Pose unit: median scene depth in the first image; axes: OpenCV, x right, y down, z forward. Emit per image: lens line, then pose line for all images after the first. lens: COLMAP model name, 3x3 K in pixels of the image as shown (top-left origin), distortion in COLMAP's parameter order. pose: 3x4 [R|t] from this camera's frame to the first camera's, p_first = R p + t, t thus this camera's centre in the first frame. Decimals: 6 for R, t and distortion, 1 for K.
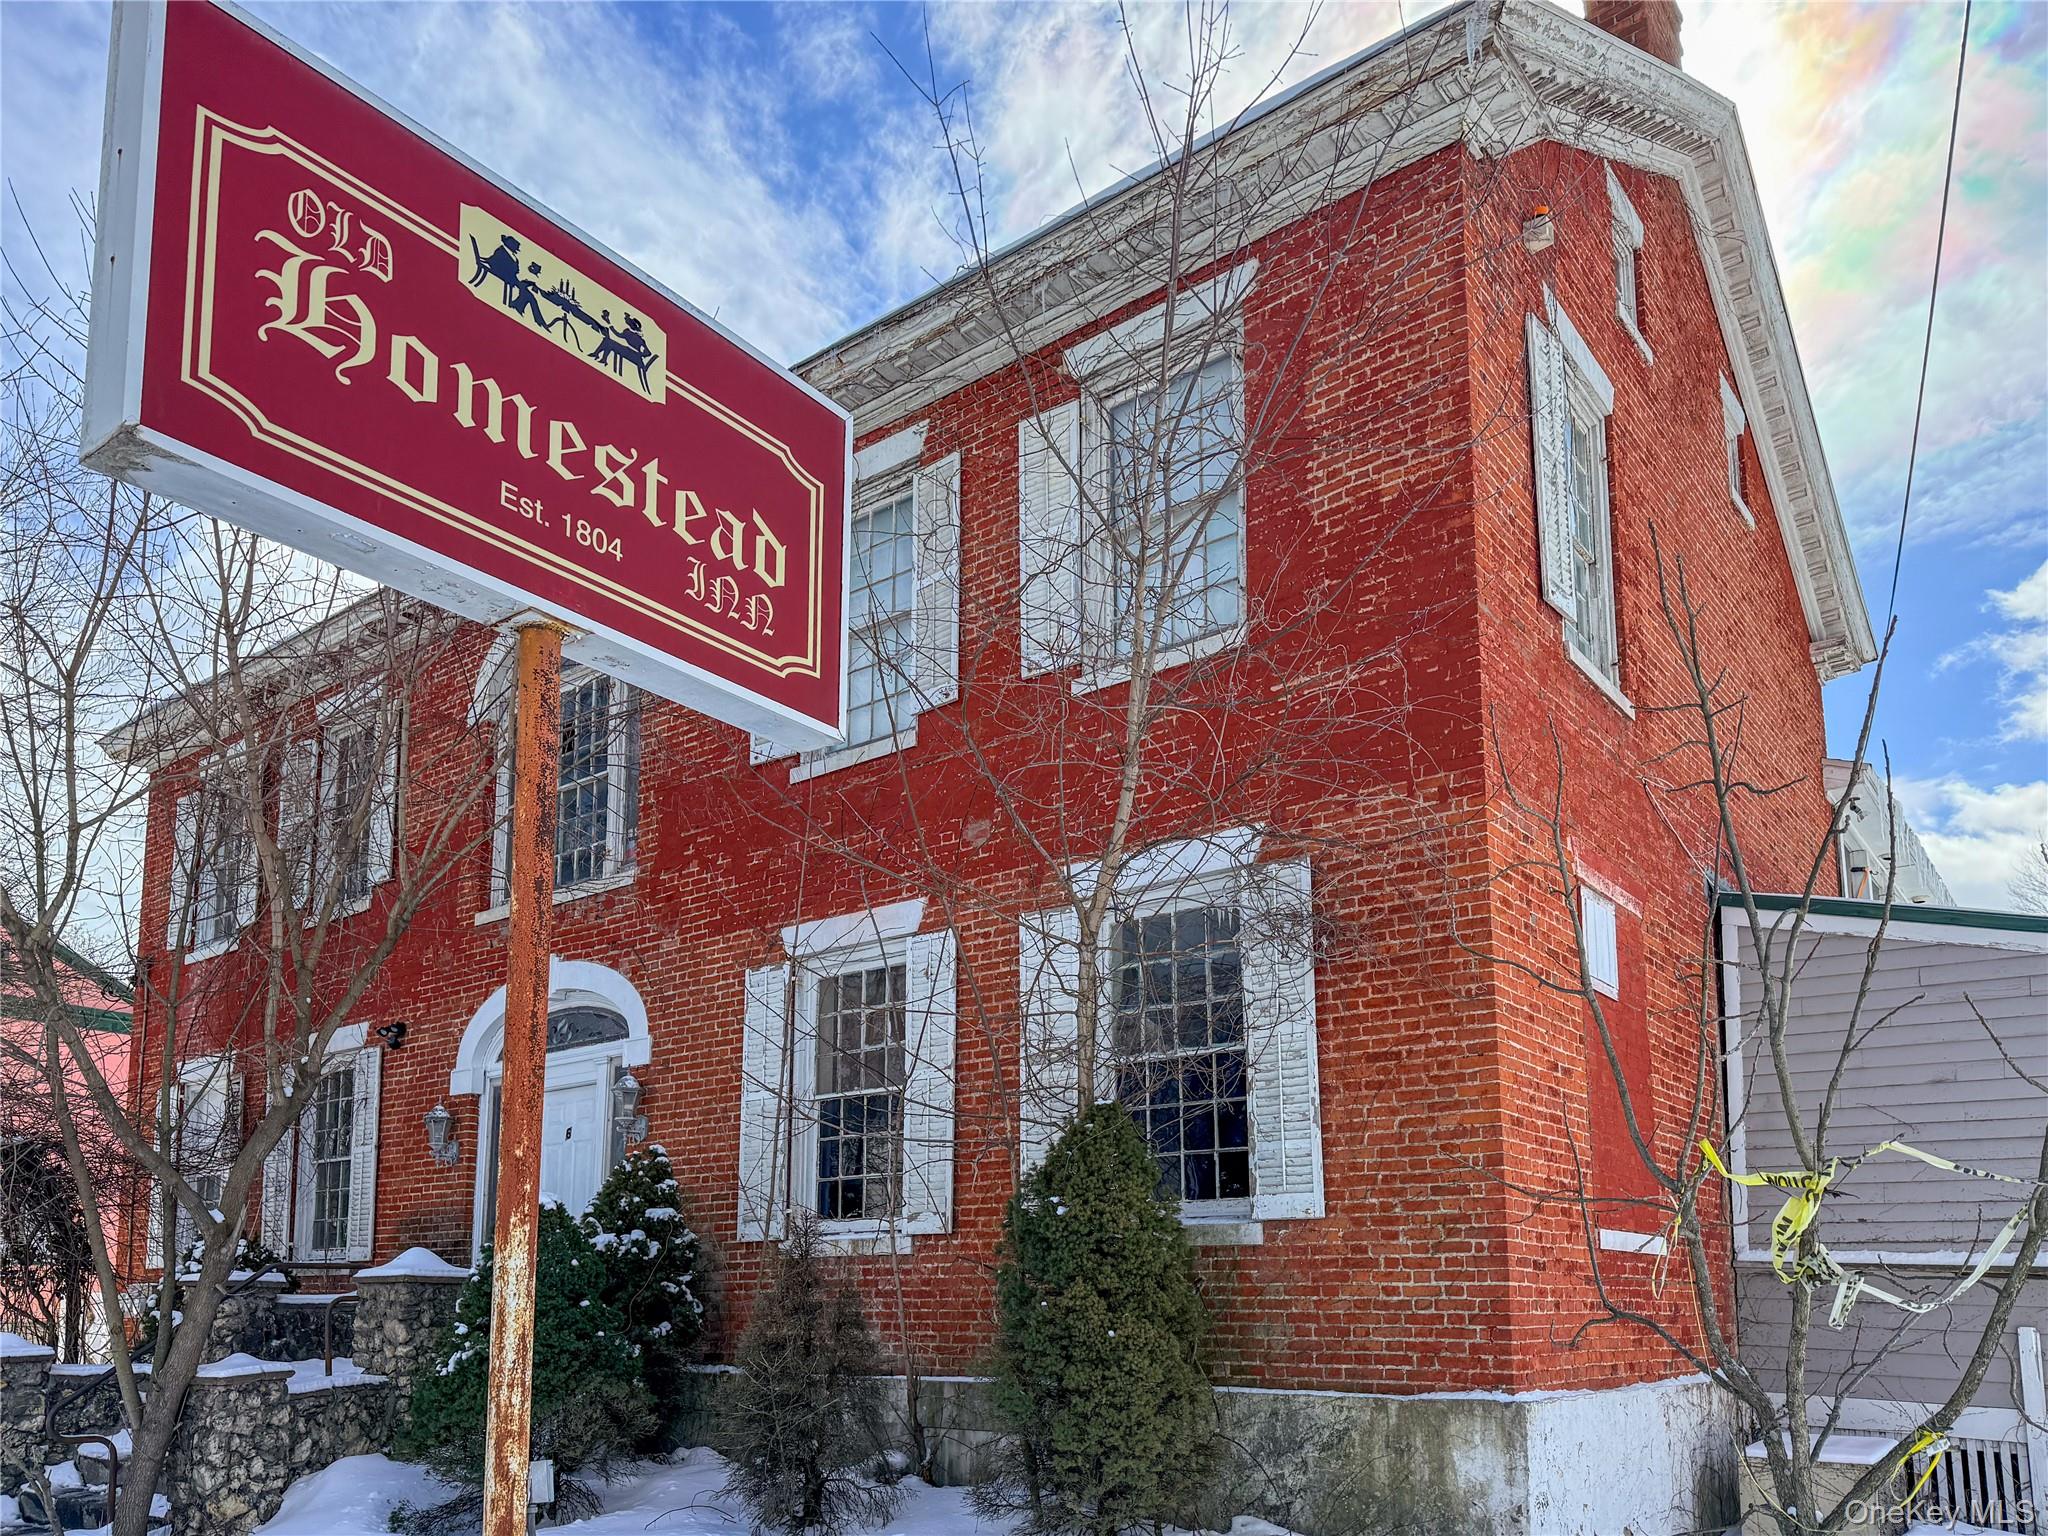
lens RADIAL K [[1528.3, 0, 1017.3], [0, 1528.3, 940.6], [0, 0, 1]] dist [0.087673, -0.134700]
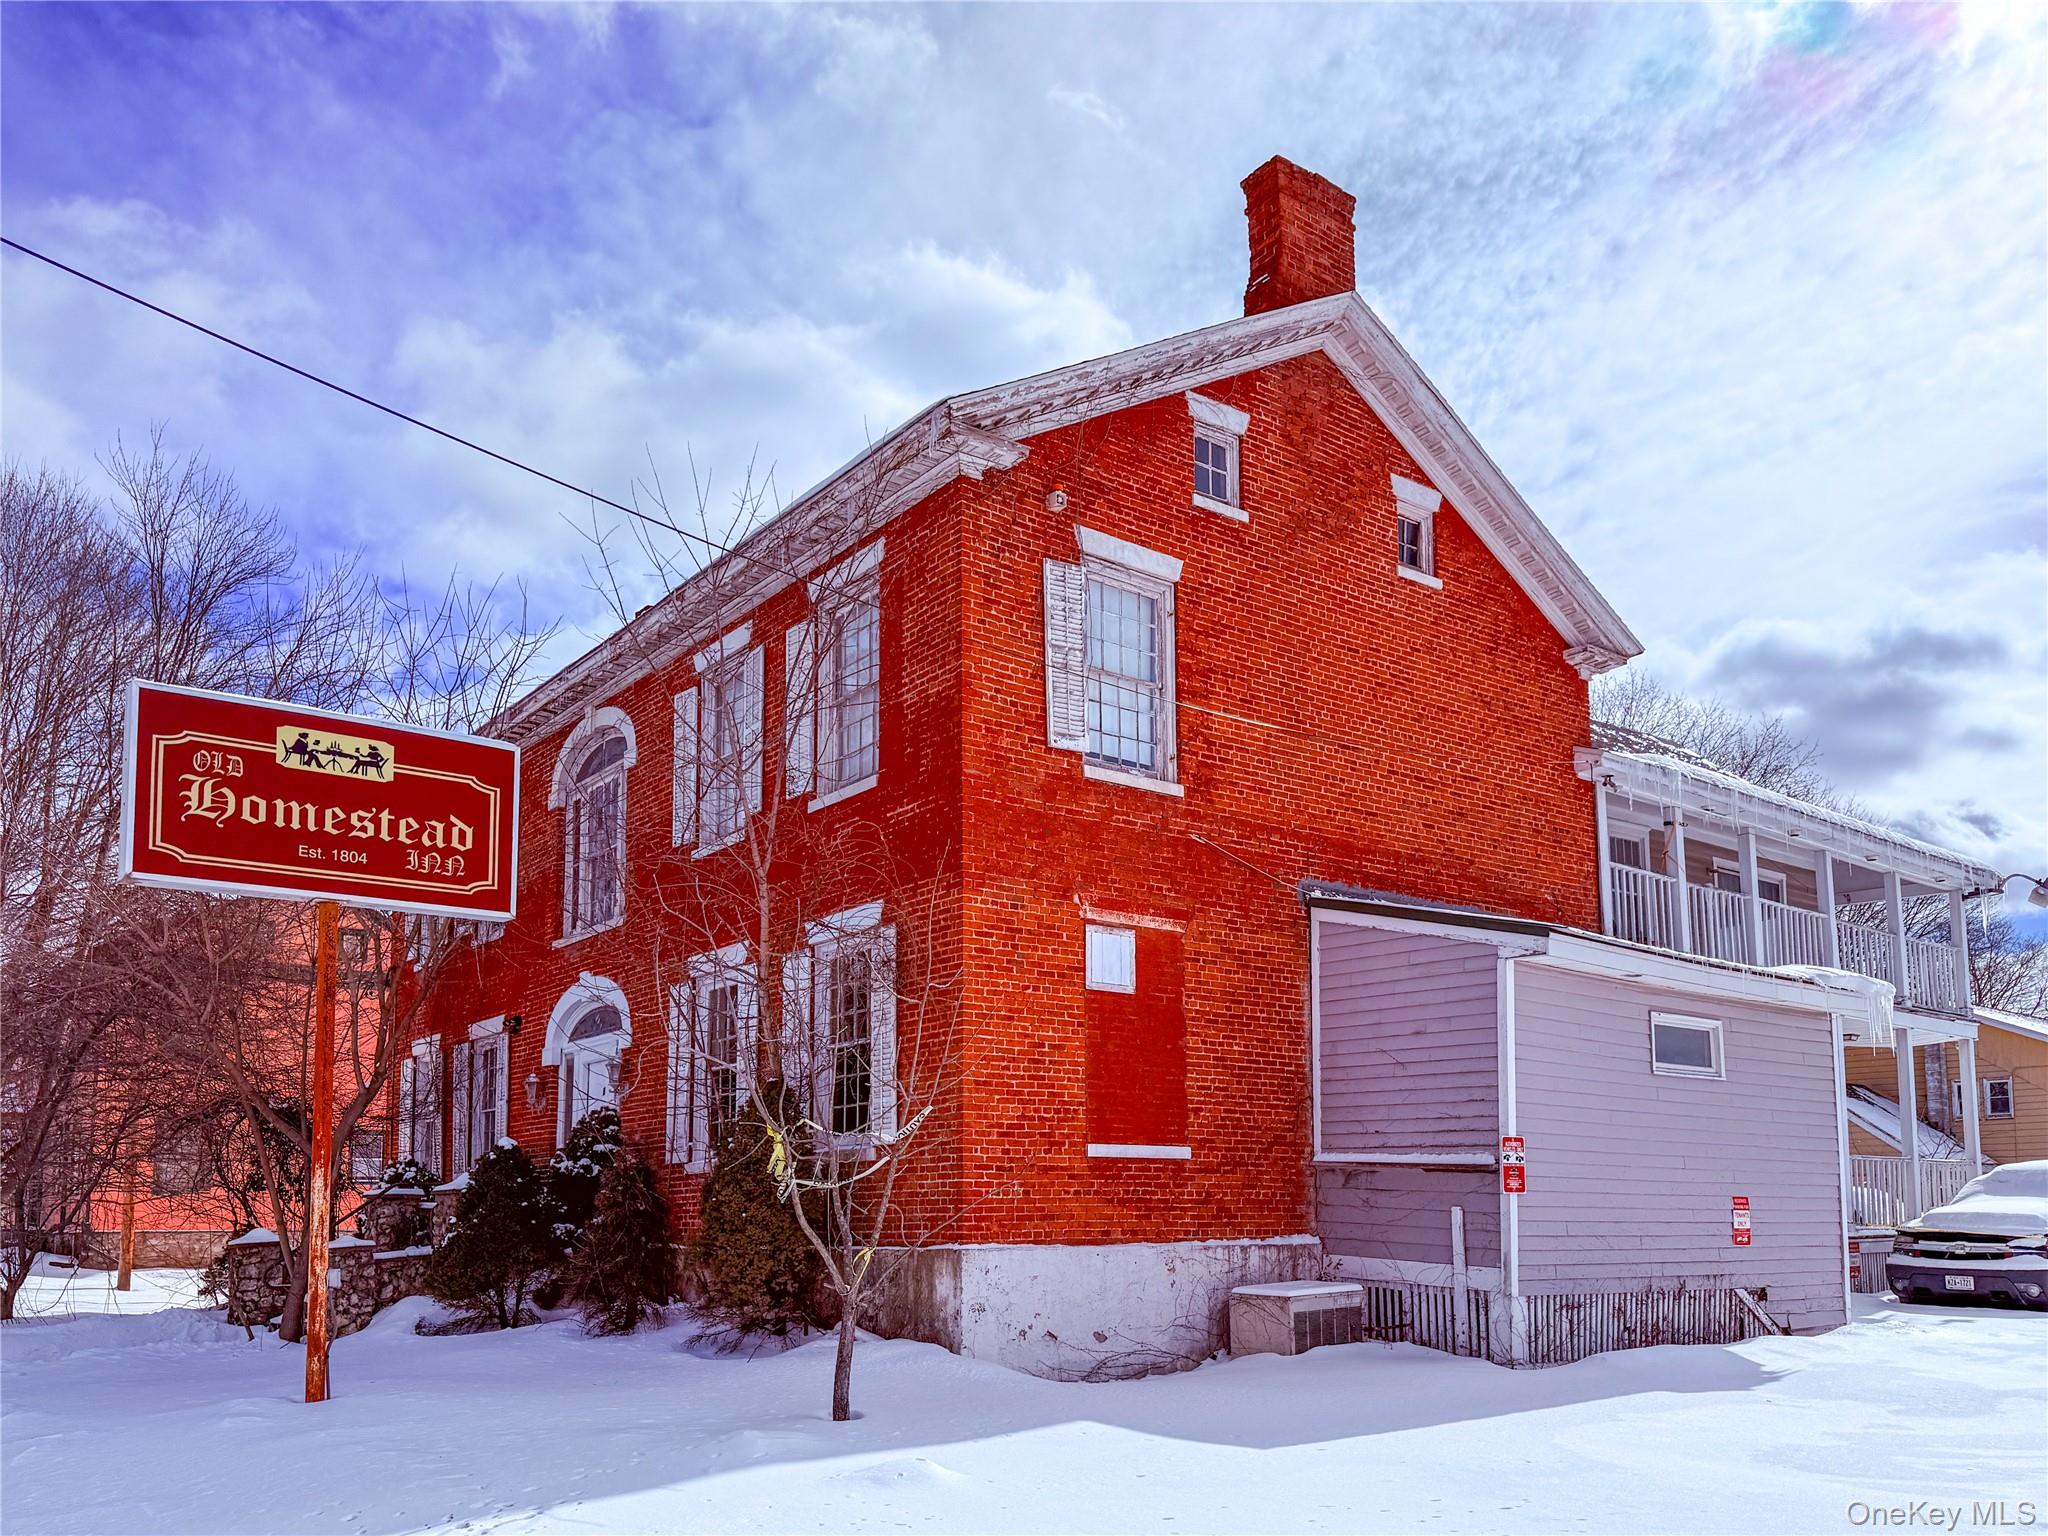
lens RADIAL K [[1563.4, 0, 1028.7], [0, 1563.4, 829.5], [0, 0, 1]] dist [0.105596, -0.254545]
pose [[0.973482, -0.067349, -0.218624, 1.032196], [0.066205, 0.997727, -0.012560, -0.181297], [0.218973, -0.002248, 0.975728, -0.882394]]
